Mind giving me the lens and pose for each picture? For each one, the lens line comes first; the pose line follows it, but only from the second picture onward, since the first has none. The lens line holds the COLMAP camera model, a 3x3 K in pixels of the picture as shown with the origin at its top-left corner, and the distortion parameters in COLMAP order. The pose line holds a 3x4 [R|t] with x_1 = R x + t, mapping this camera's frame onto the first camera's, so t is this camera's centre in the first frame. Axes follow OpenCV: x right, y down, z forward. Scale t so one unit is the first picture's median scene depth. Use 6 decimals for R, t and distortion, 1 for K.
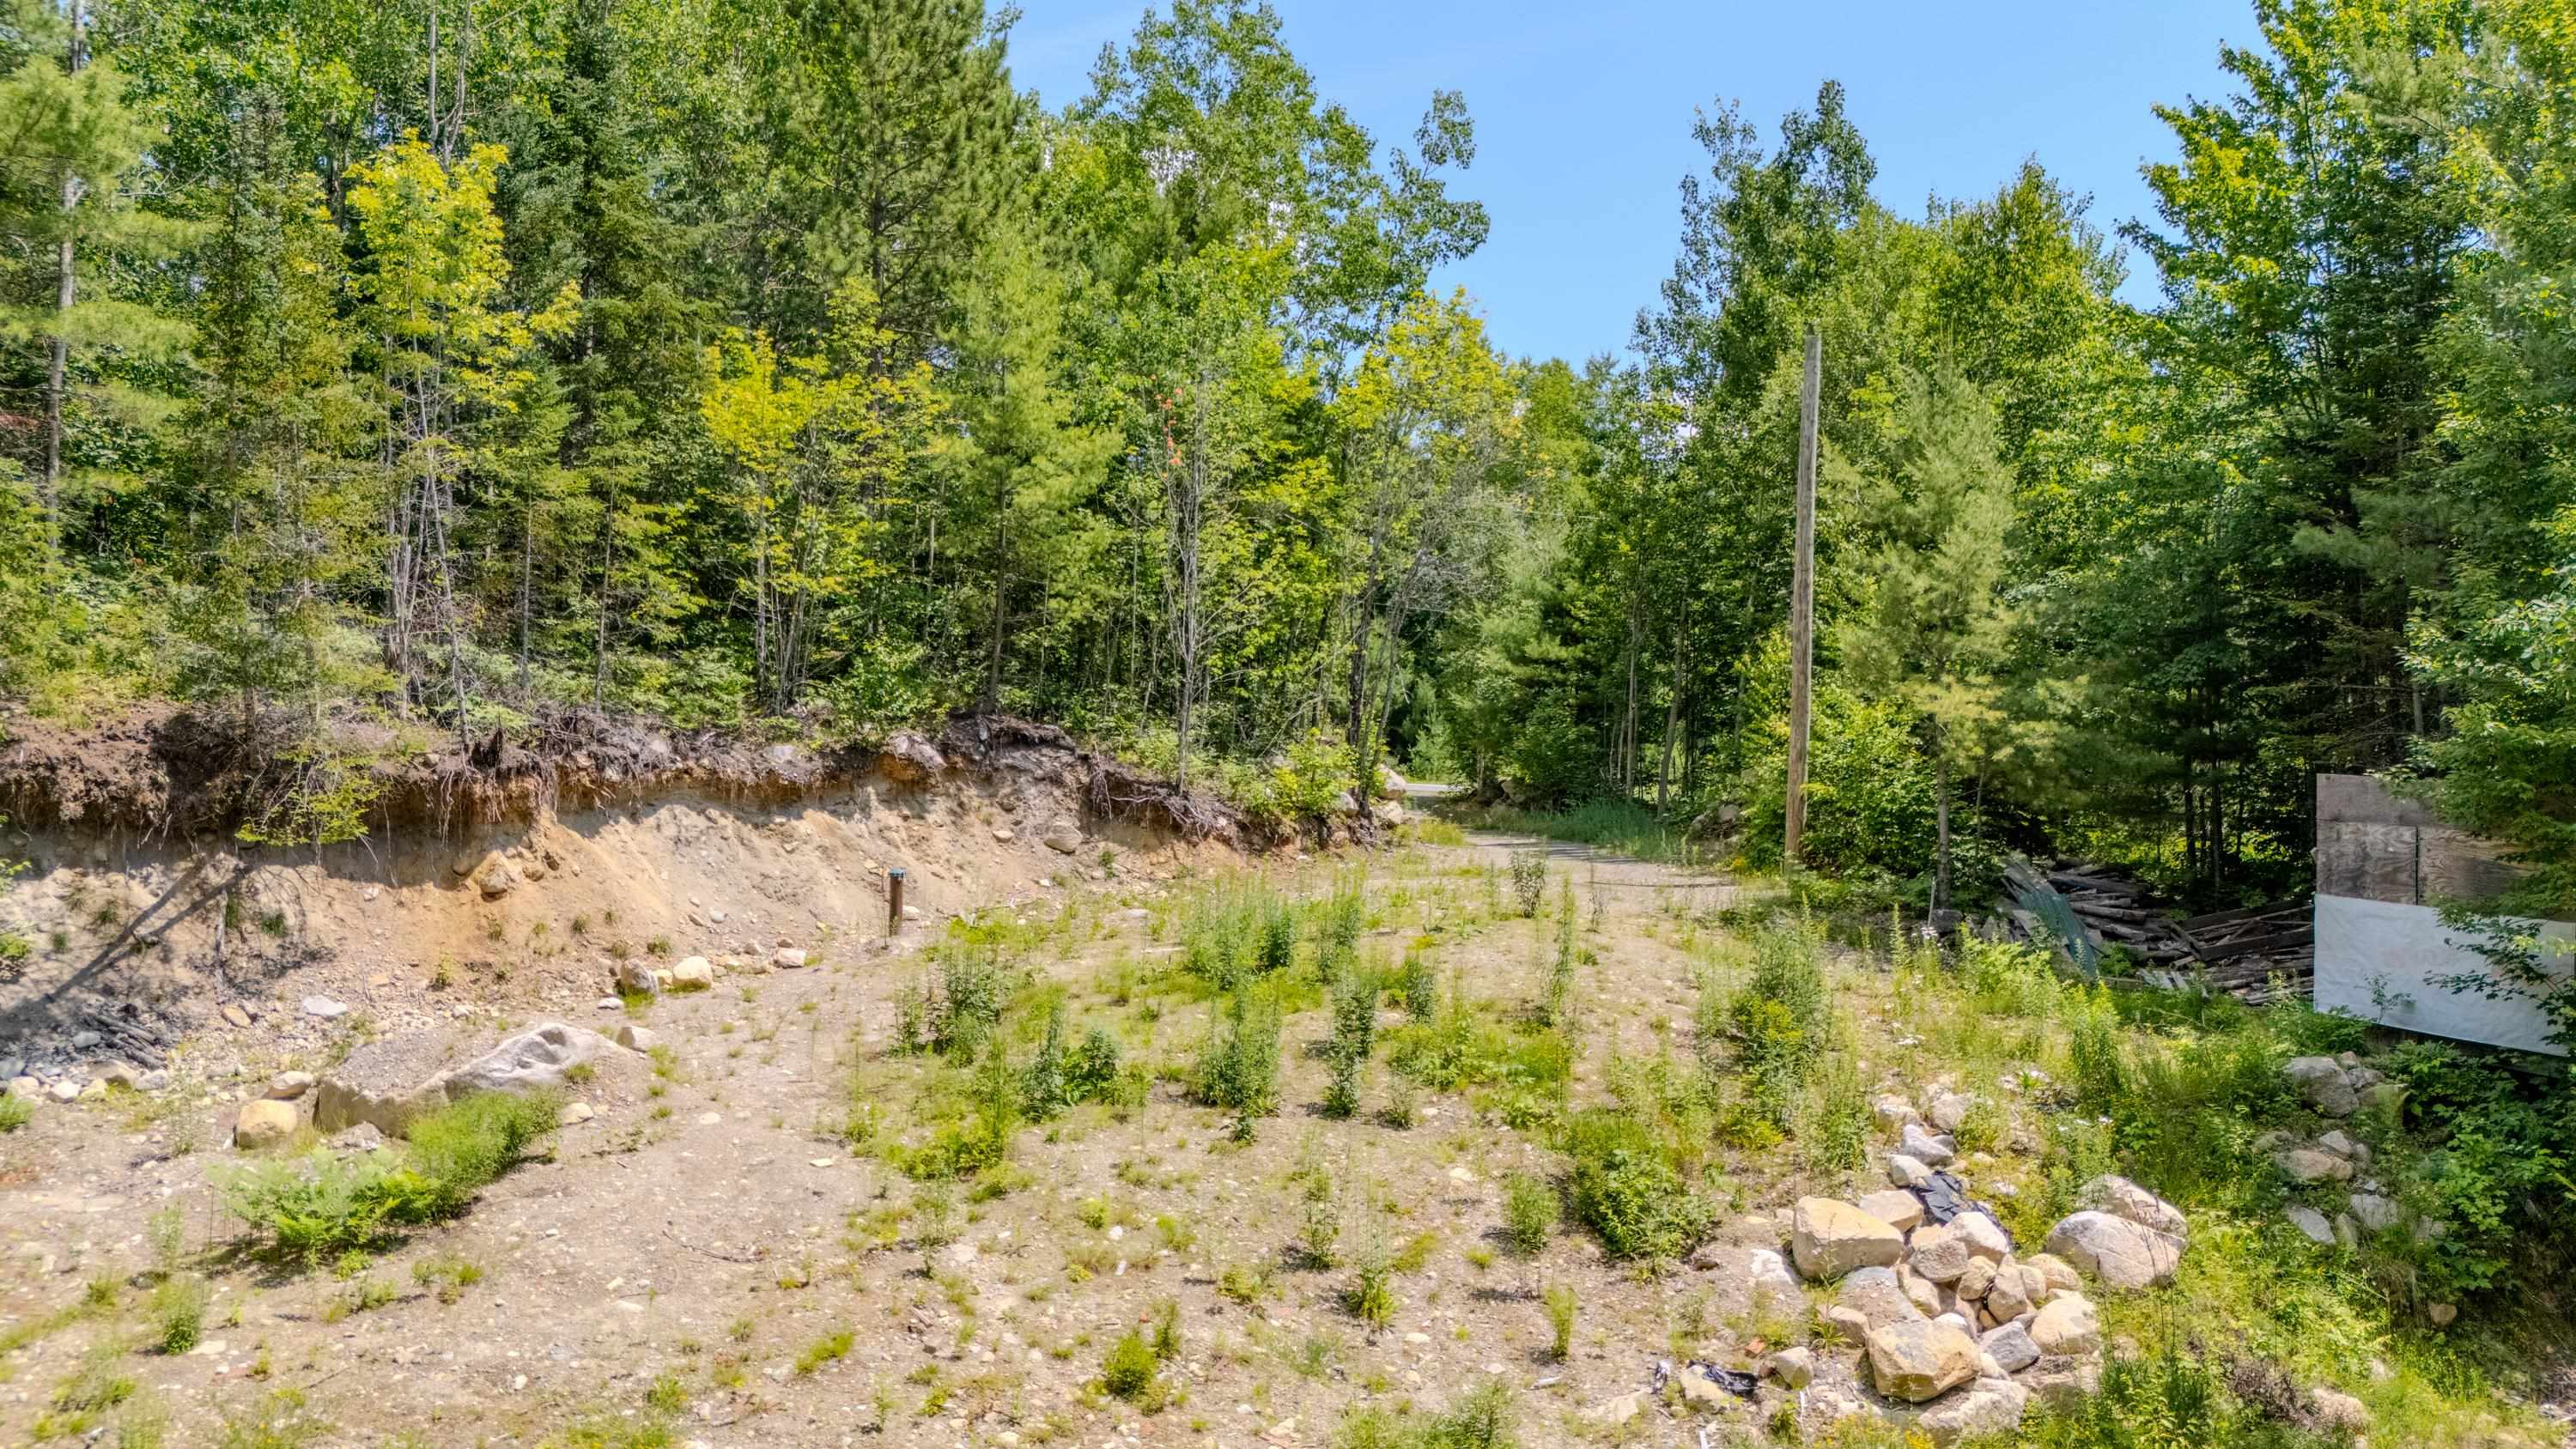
lens RADIAL K [[1913.5, 0, 1291.2], [0, 1913.5, 719.6], [0, 0, 1]] dist [0.037549, -0.036072]
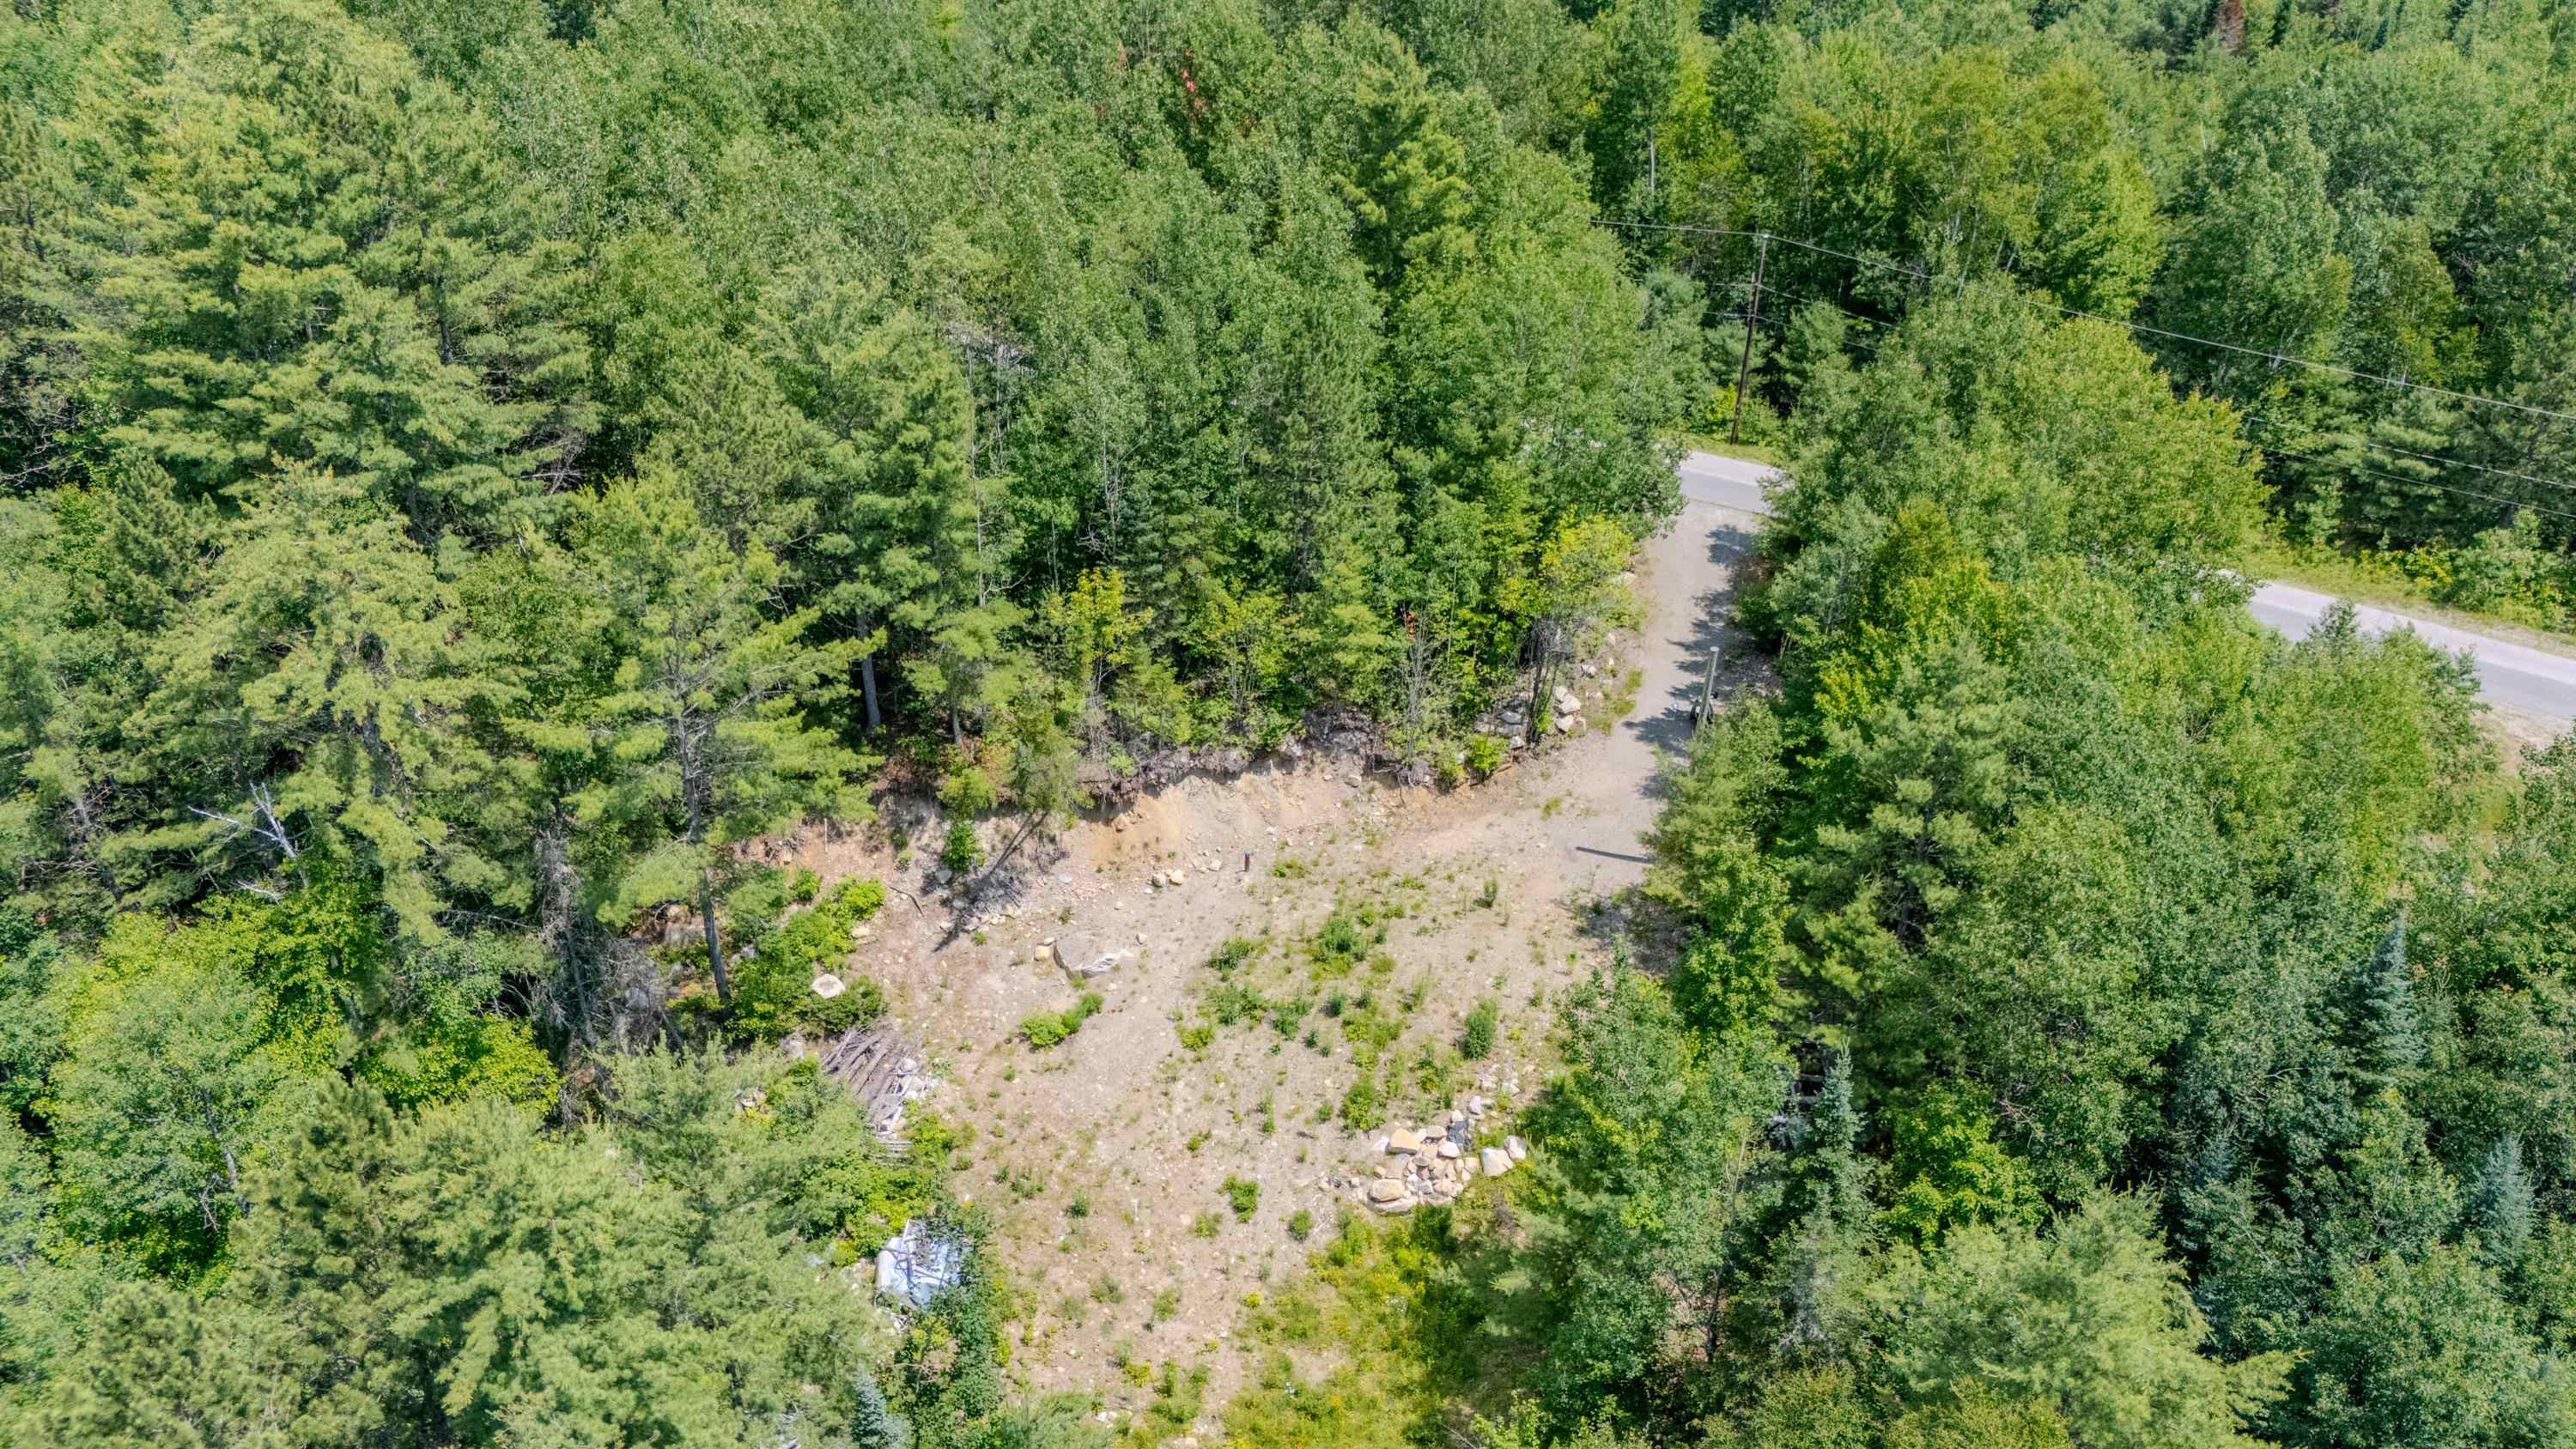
lens RADIAL K [[1913.5, 0, 1263.1], [0, 1913.5, 706.7], [0, 0, 1]] dist [0.037549, -0.036072]
pose [[0.891643, 0.233955, -0.387606, 0.845257], [-0.003979, 0.860151, 0.510024, -1.530677], [0.452722, -0.453217, 0.767878, -1.020273]]
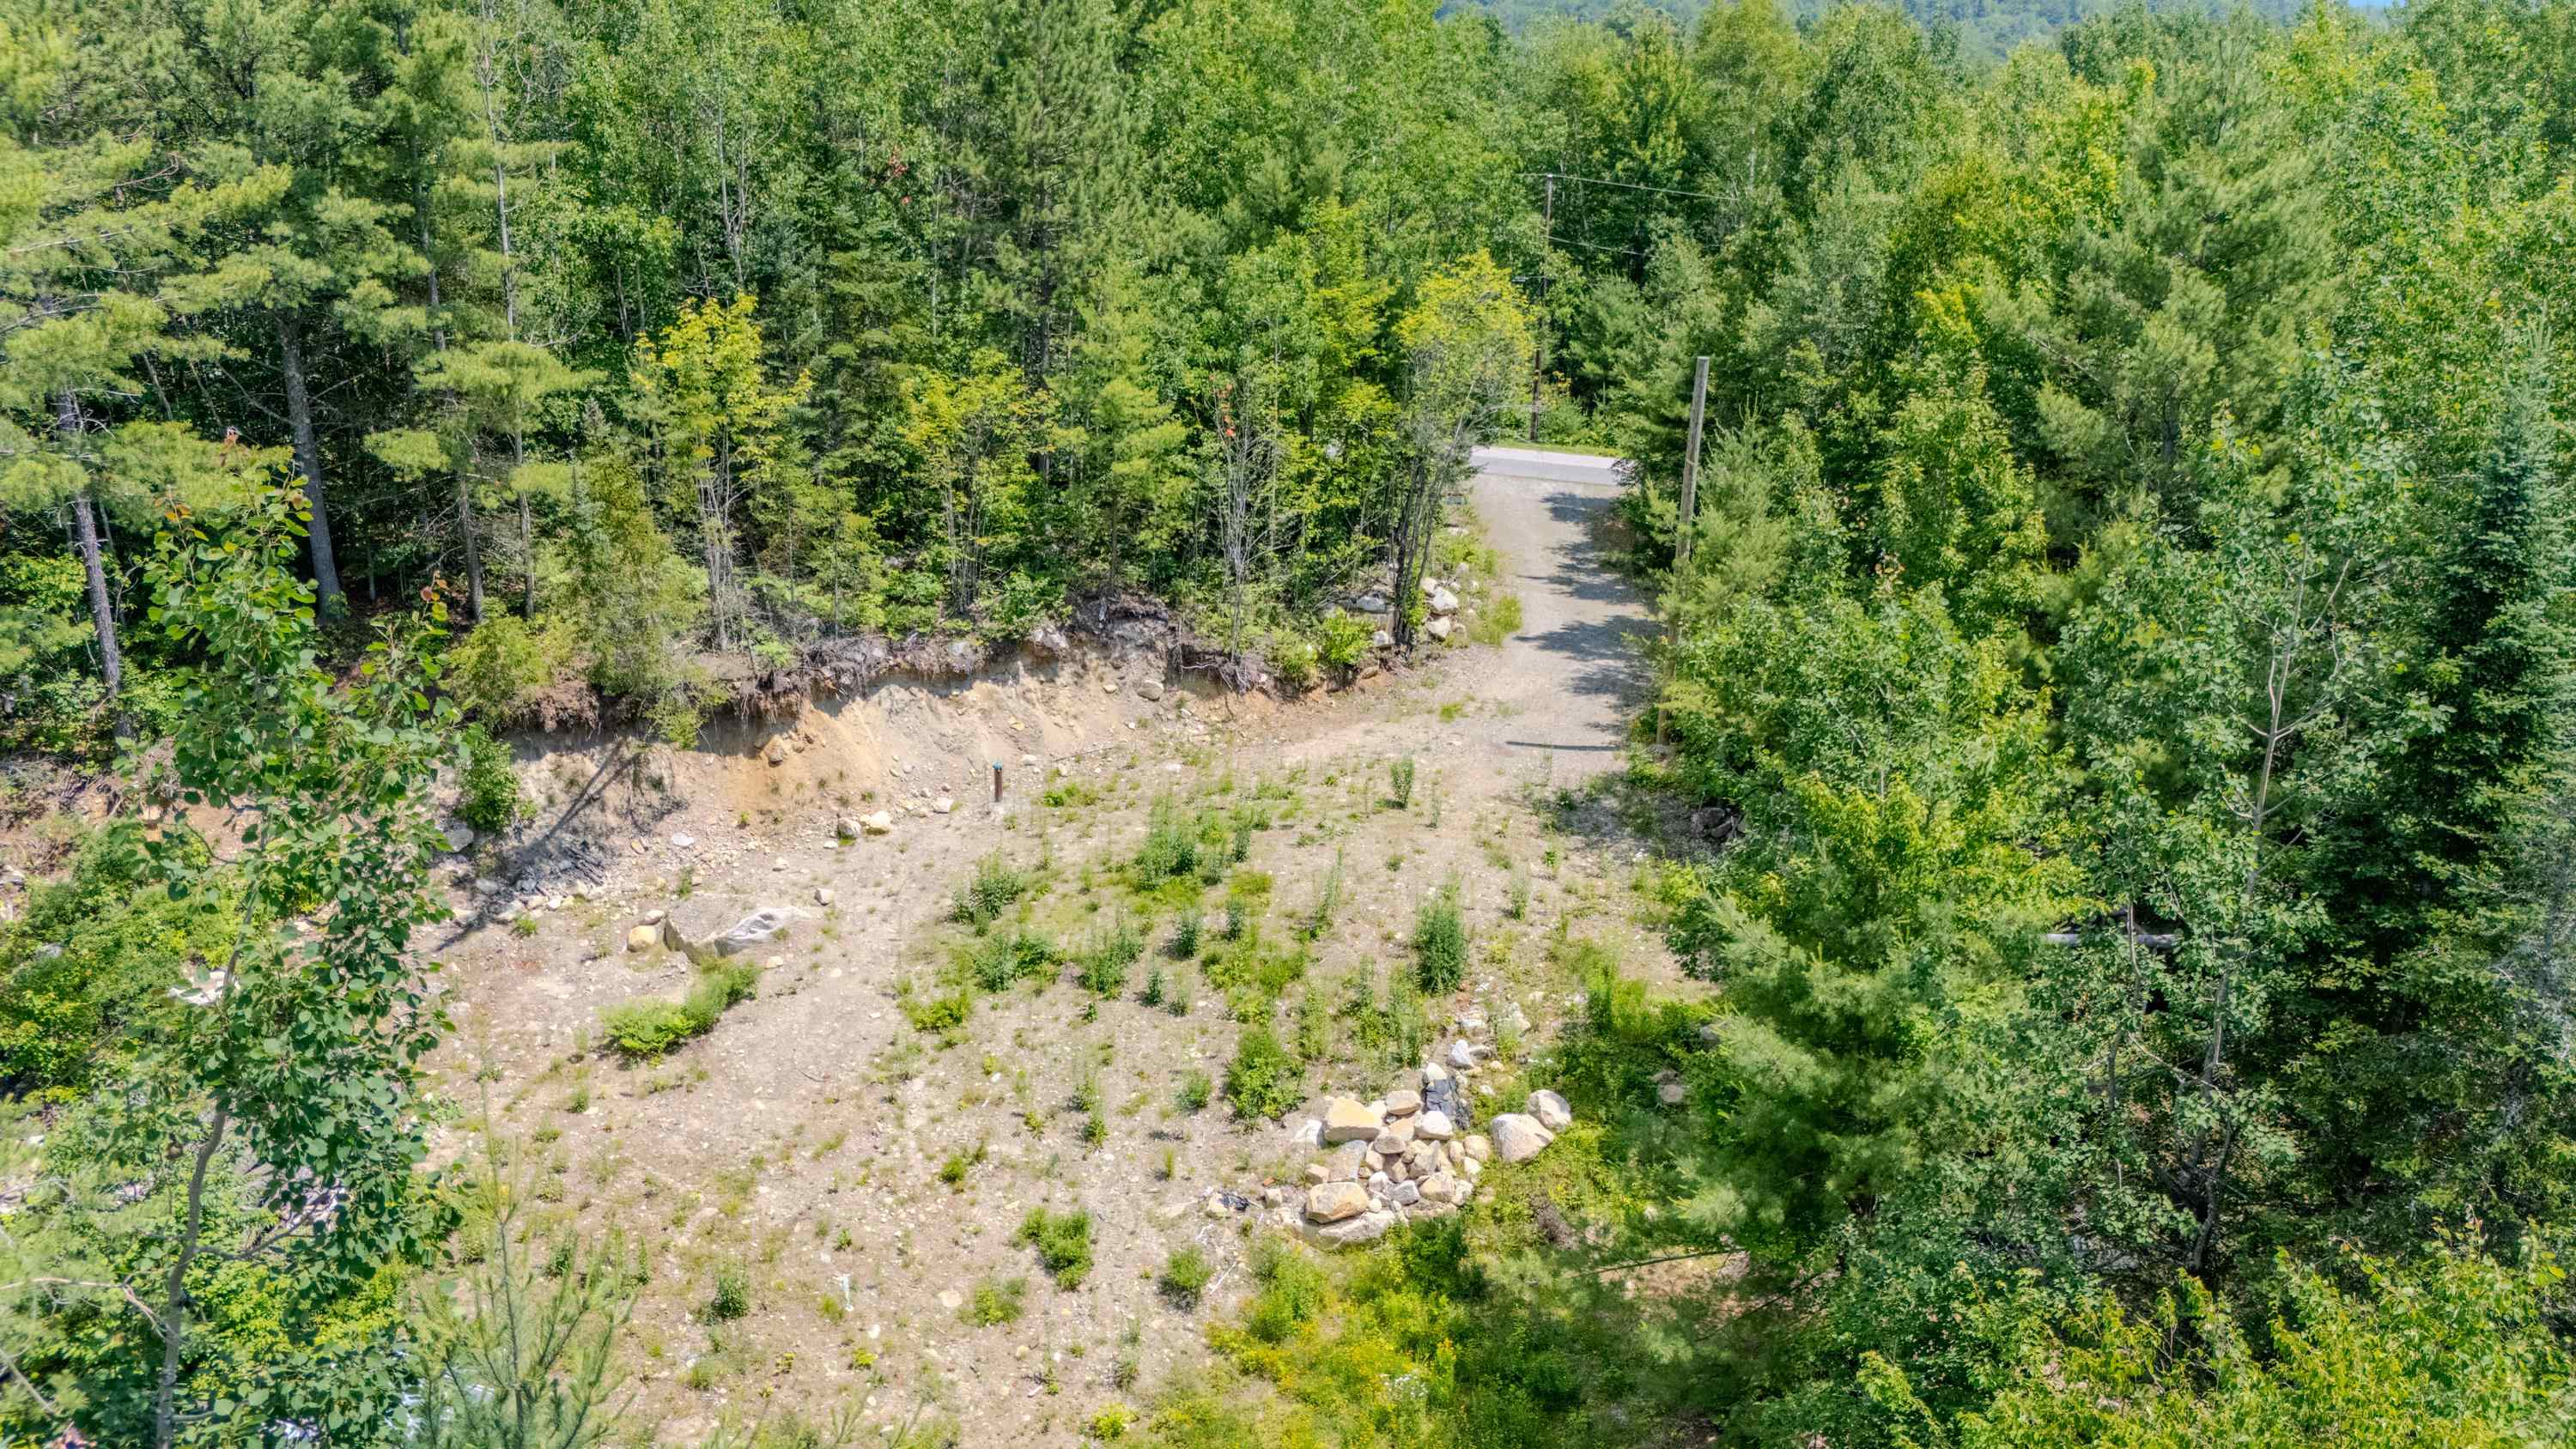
lens RADIAL K [[1913.5, 0, 1299.3], [0, 1913.5, 718.8], [0, 0, 1]] dist [0.037549, -0.036072]
pose [[0.967999, 0.087335, -0.235268, 0.441061], [-0.010989, 0.951343, 0.307937, -0.480946], [0.250714, -0.295497, 0.921859, -0.456121]]
